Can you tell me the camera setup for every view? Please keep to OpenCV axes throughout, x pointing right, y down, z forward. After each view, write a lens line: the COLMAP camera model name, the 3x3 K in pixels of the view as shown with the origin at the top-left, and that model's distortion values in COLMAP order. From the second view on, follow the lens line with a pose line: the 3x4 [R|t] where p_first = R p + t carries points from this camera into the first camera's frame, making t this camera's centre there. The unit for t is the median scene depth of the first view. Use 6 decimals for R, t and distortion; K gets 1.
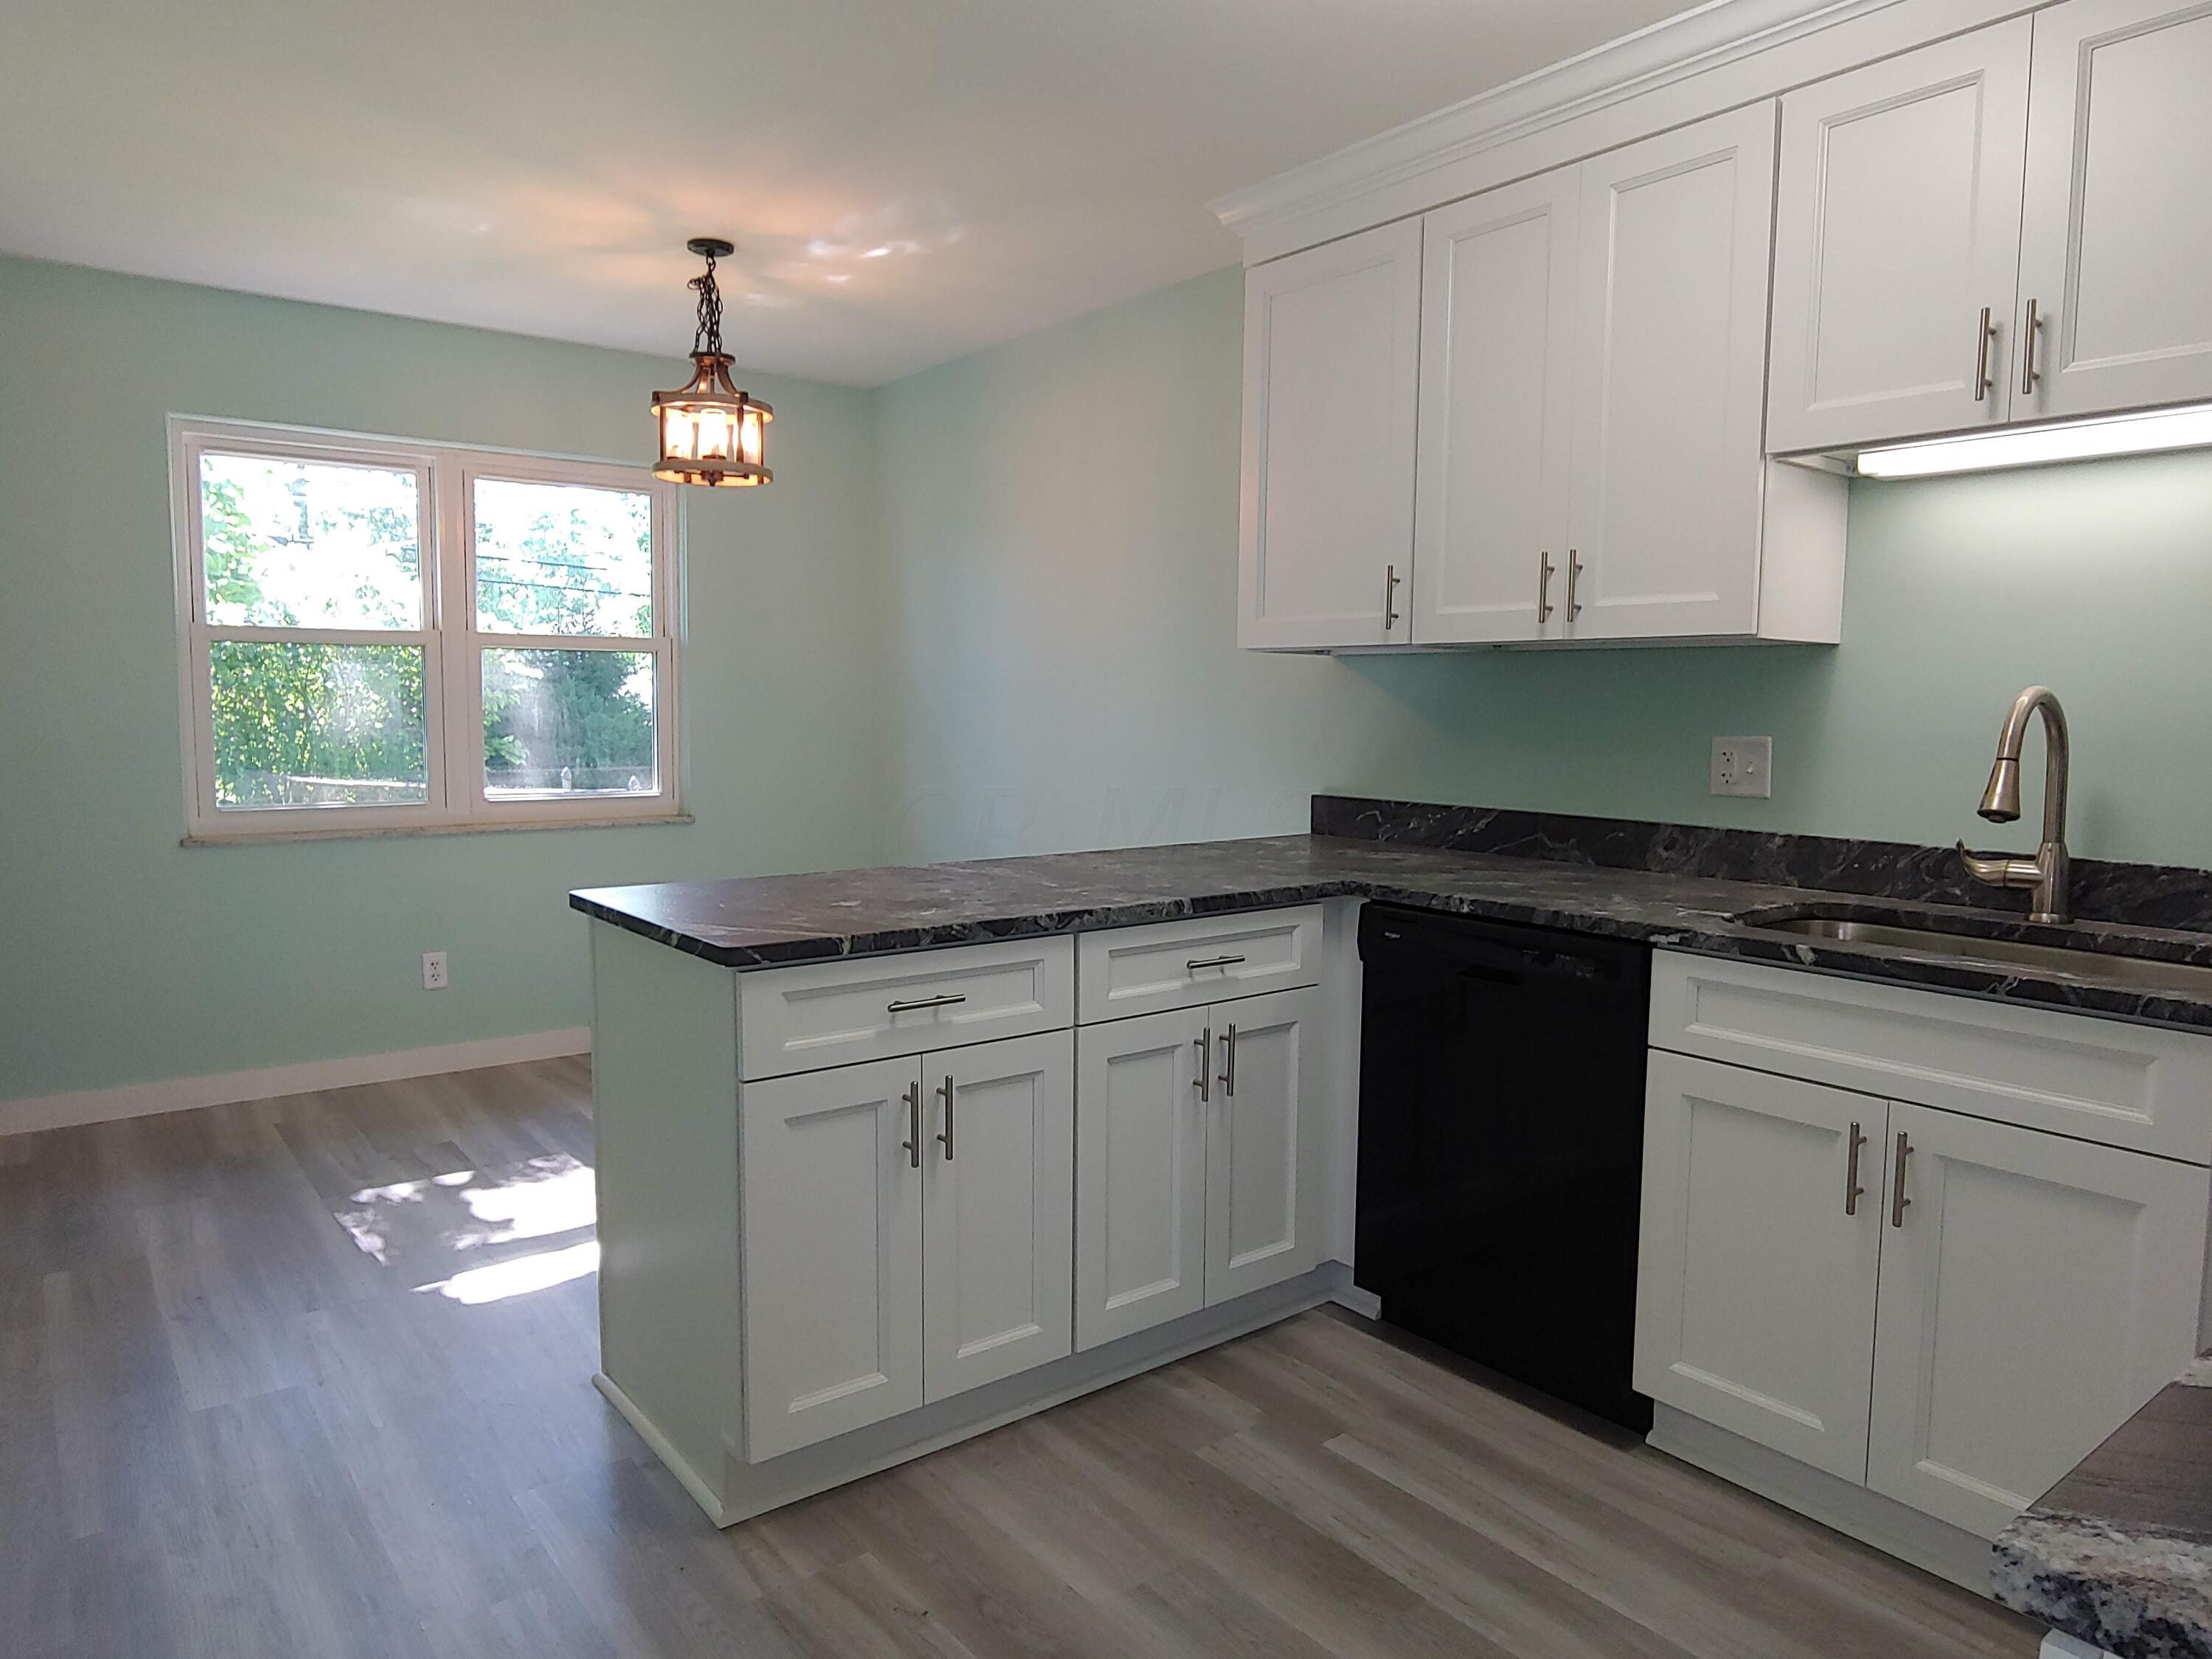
lens RADIAL K [[1425.7, 0, 1106.0], [0, 1425.7, 829.5], [0, 0, 1]] dist [-0.002913, -0.001049]
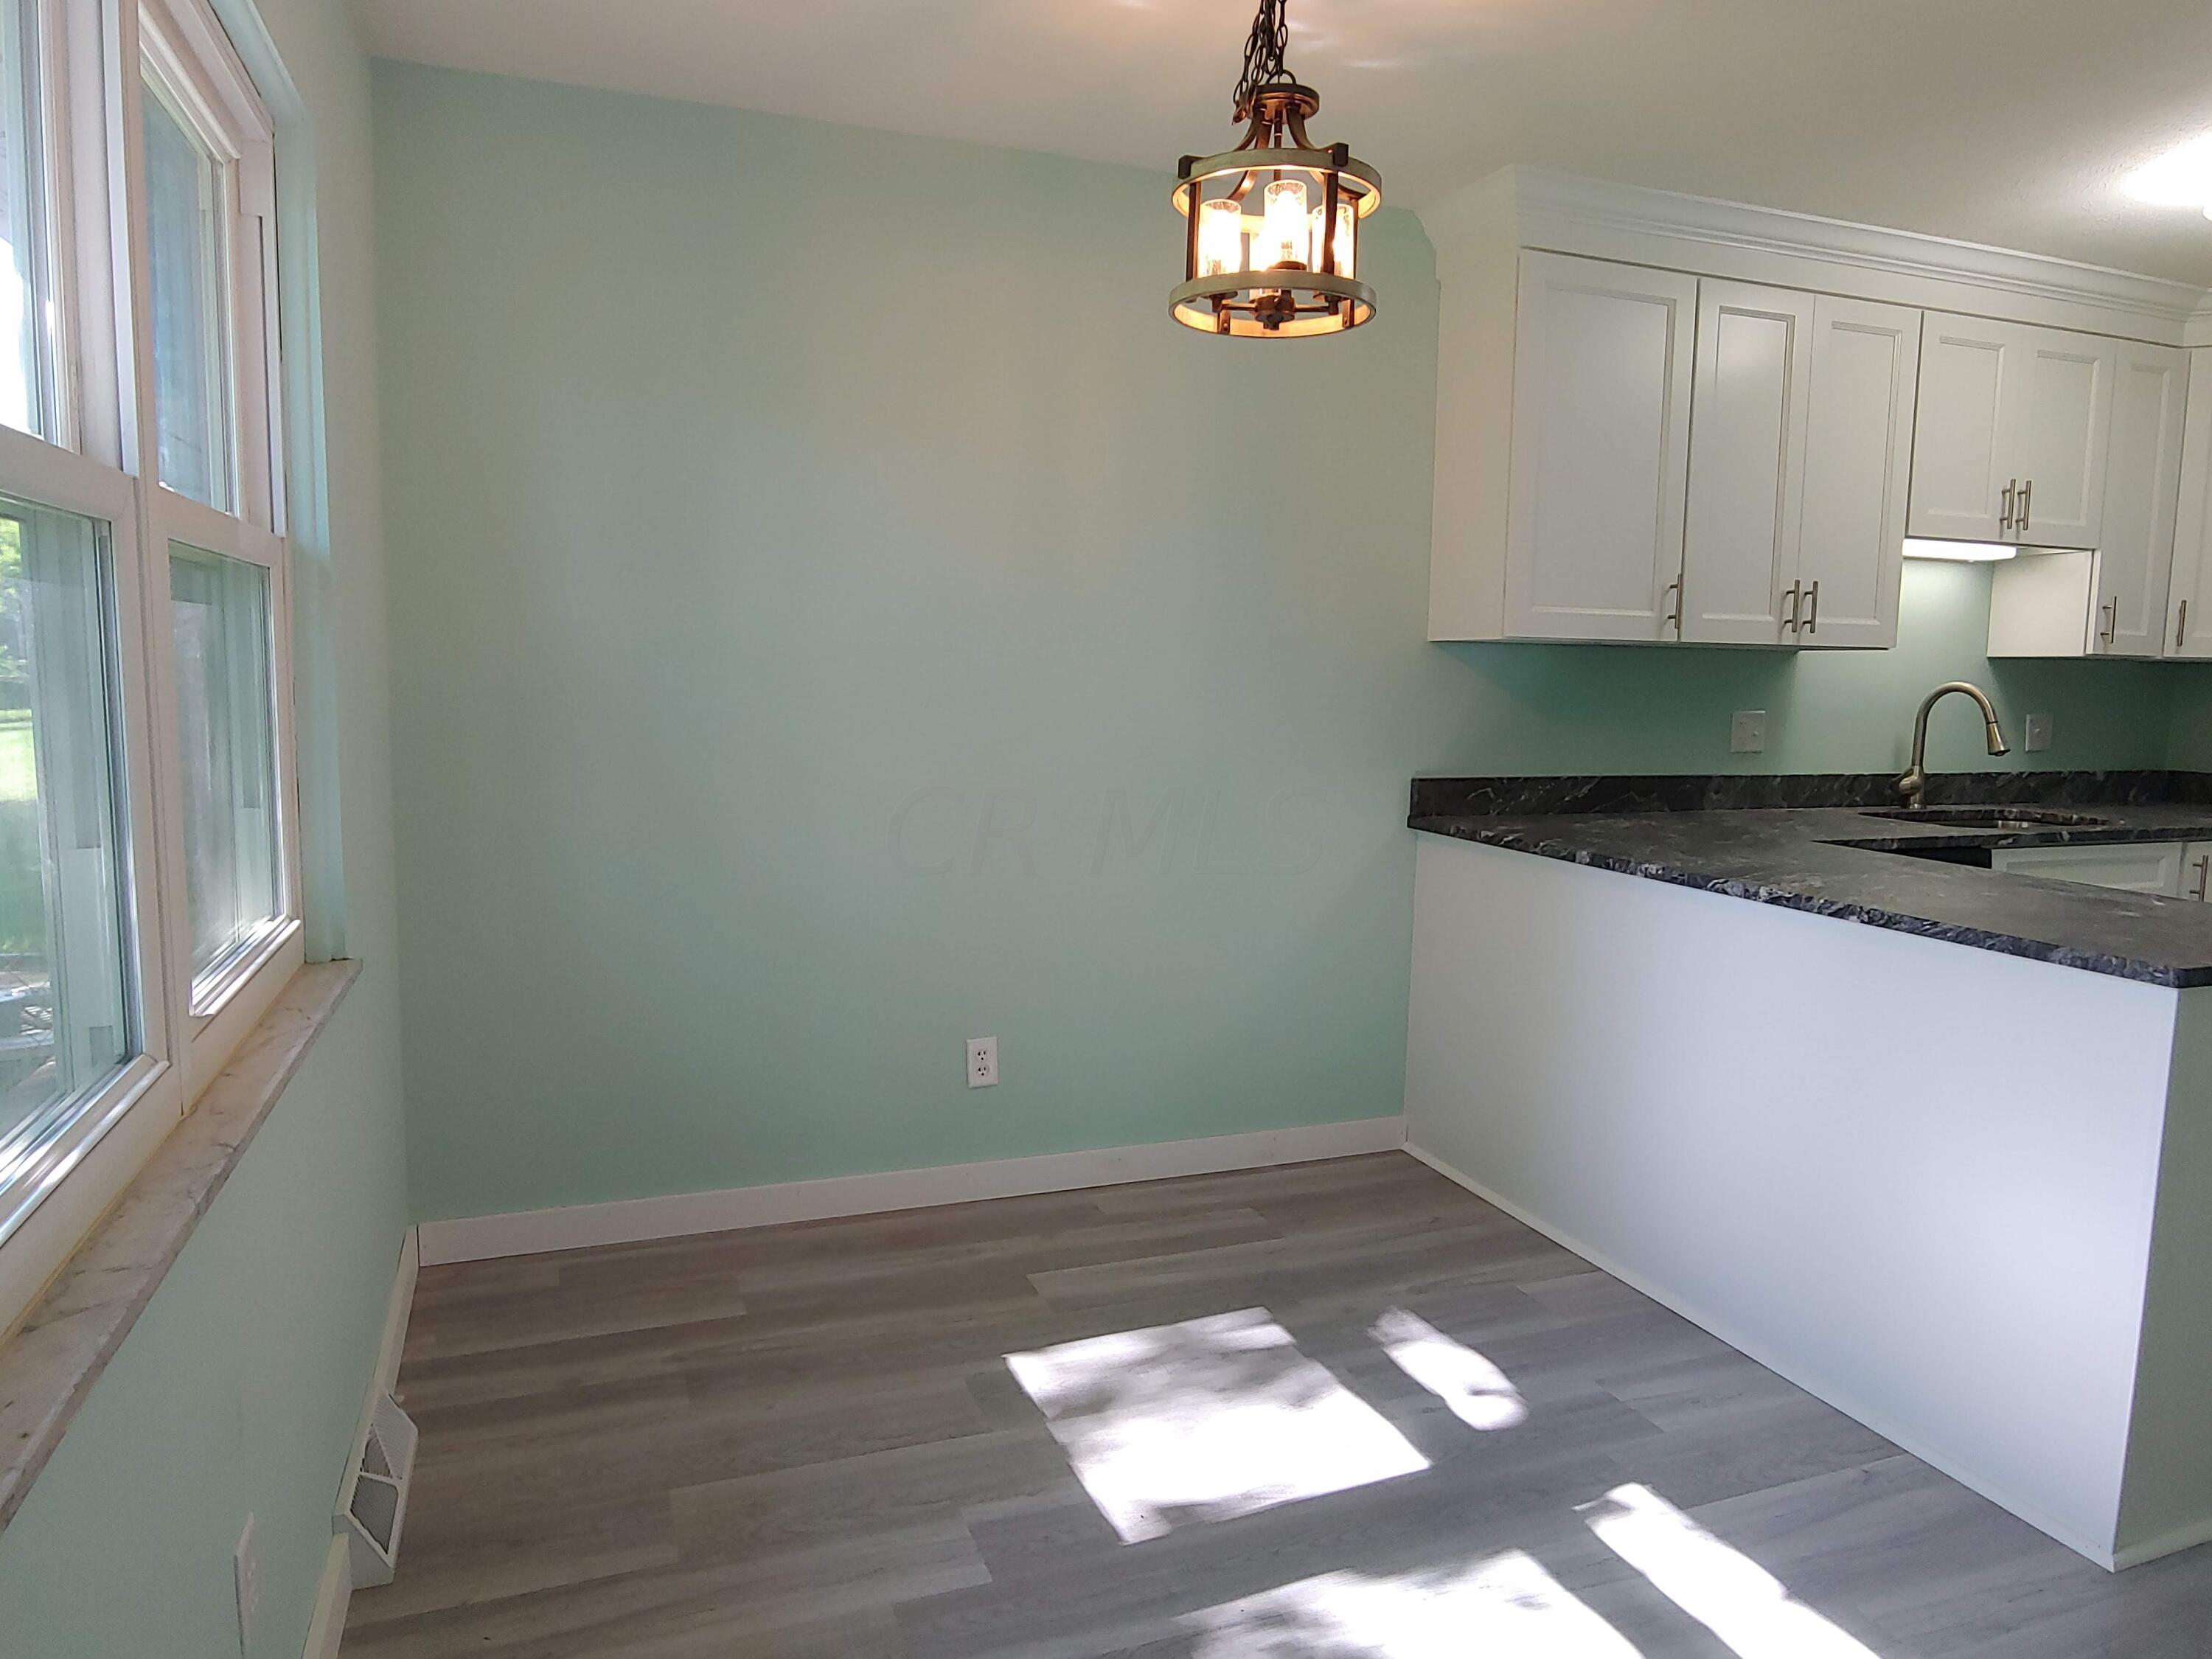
lens RADIAL K [[1425.7, 0, 1106.0], [0, 1425.7, 829.5], [0, 0, 1]] dist [-0.002913, -0.001049]
pose [[0.289745, -0.112894, 0.950423, -1.053916], [0.071658, 0.992791, 0.096081, -0.121570], [-0.954418, 0.040266, 0.295746, 1.098140]]
